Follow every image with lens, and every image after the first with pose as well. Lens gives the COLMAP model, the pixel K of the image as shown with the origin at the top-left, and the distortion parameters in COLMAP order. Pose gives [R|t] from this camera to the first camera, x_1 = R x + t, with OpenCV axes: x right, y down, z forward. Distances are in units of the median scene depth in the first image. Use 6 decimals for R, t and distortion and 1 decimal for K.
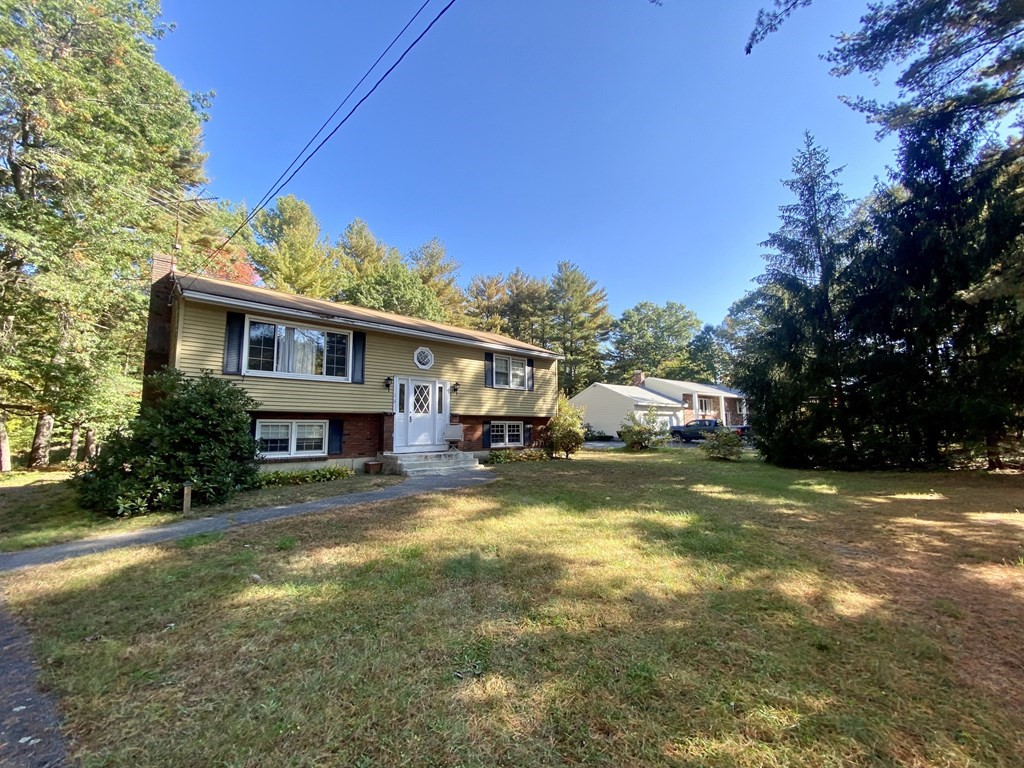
lens RADIAL K [[404.9, 0, 512.0], [0, 404.9, 384.0], [0, 0, 1]] dist [0.013315, -0.017264]
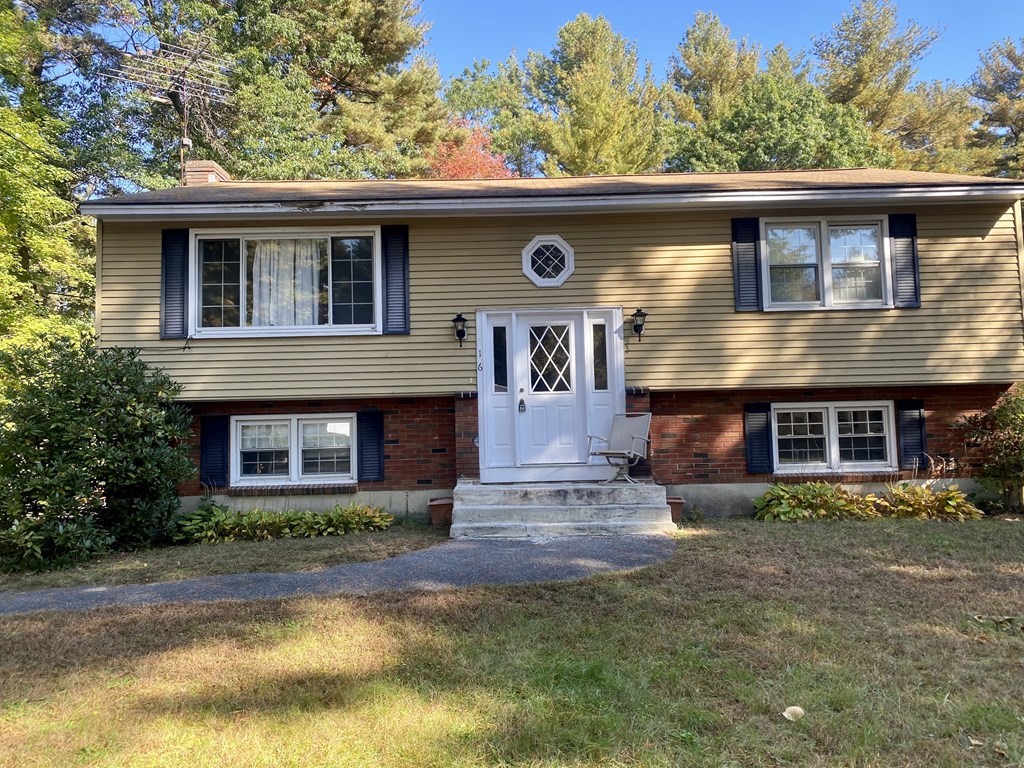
lens RADIAL K [[757.1, 0, 512.0], [0, 757.1, 384.0], [0, 0, 1]] dist [0.069595, -0.107098]
pose [[0.741127, -0.049389, -0.669545, 0.272762], [0.090838, 0.995496, 0.027118, 0.038492], [0.665191, -0.080918, 0.742276, 0.371141]]
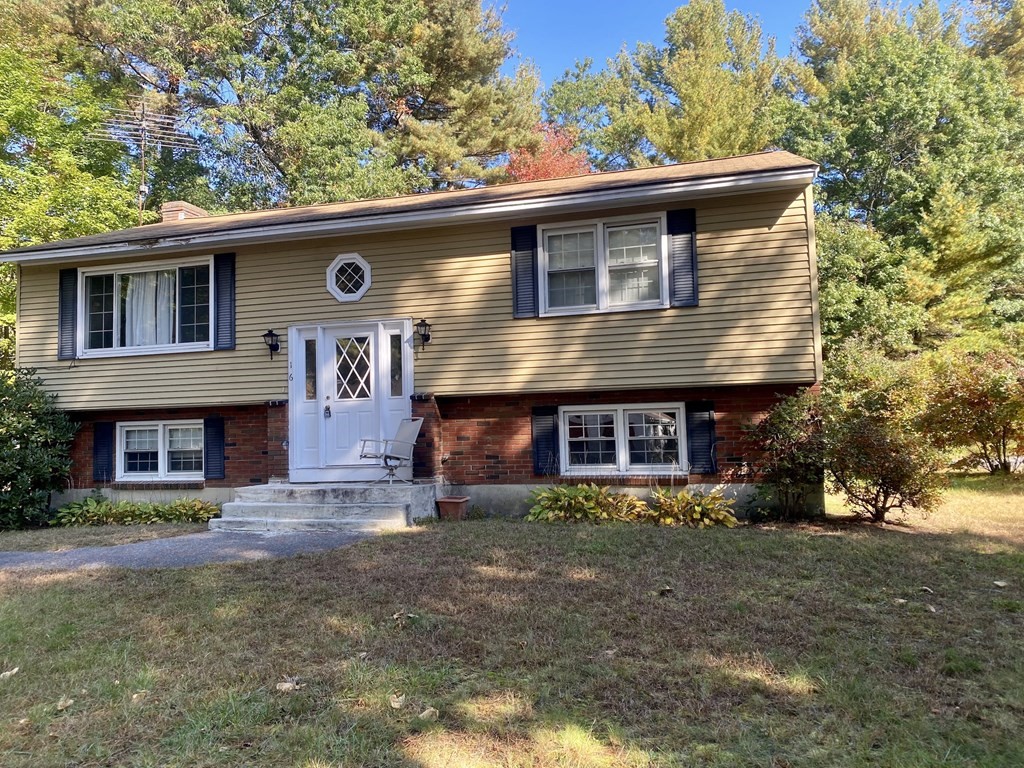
lens RADIAL K [[757.1, 0, 512.0], [0, 757.1, 384.0], [0, 0, 1]] dist [0.069595, -0.107098]
pose [[0.537695, -0.058159, -0.841131, 0.586821], [0.115164, 0.993334, 0.004936, 0.071168], [0.835237, -0.099523, 0.540809, 0.665755]]
